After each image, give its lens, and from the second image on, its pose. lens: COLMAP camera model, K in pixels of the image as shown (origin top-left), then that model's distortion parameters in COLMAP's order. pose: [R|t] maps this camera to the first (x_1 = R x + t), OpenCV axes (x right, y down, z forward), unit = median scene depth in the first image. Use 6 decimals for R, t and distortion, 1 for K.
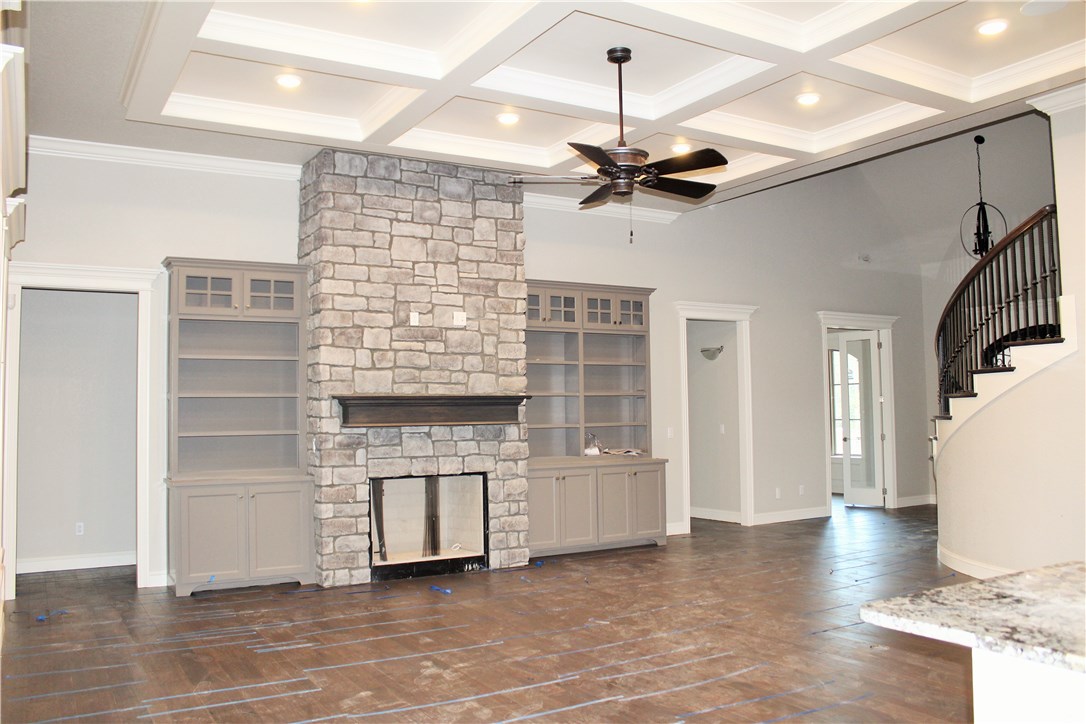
lens RADIAL K [[889.7, 0, 543.0], [0, 889.7, 362.0], [0, 0, 1]] dist [-0.140343, 0.101364]
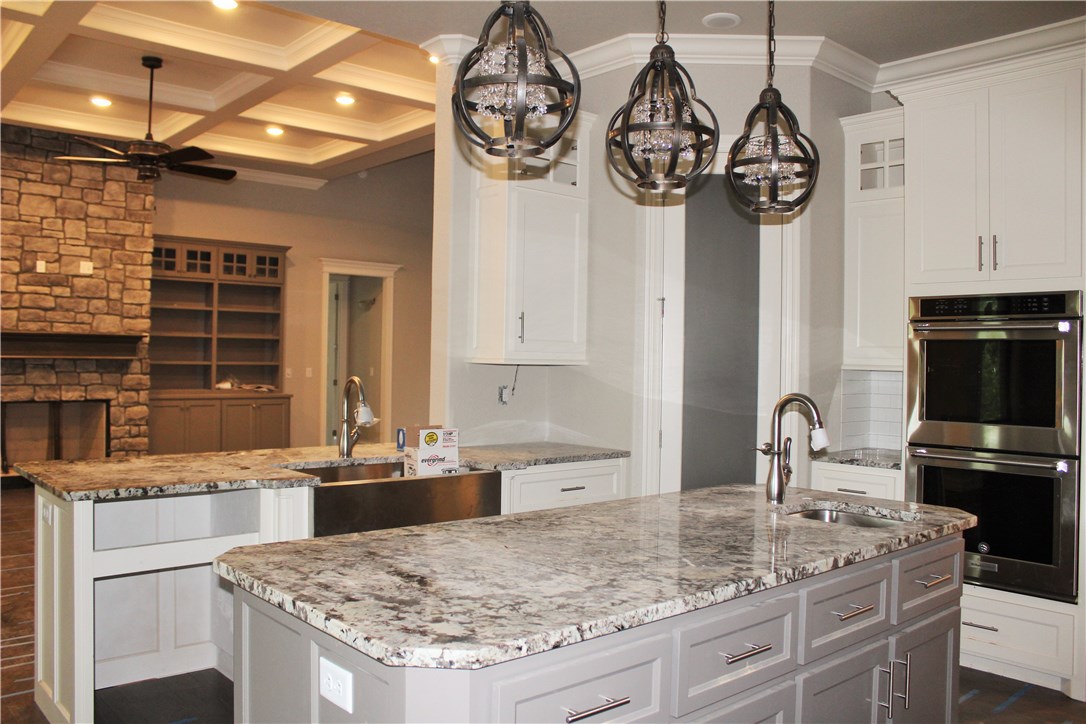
lens RADIAL K [[889.7, 0, 543.0], [0, 889.7, 362.0], [0, 0, 1]] dist [-0.140343, 0.101364]
pose [[0.982236, 0.024683, 0.186021, 0.284447], [-0.034753, 0.998090, 0.051069, -0.003775], [-0.184406, -0.056626, 0.981218, -0.221898]]
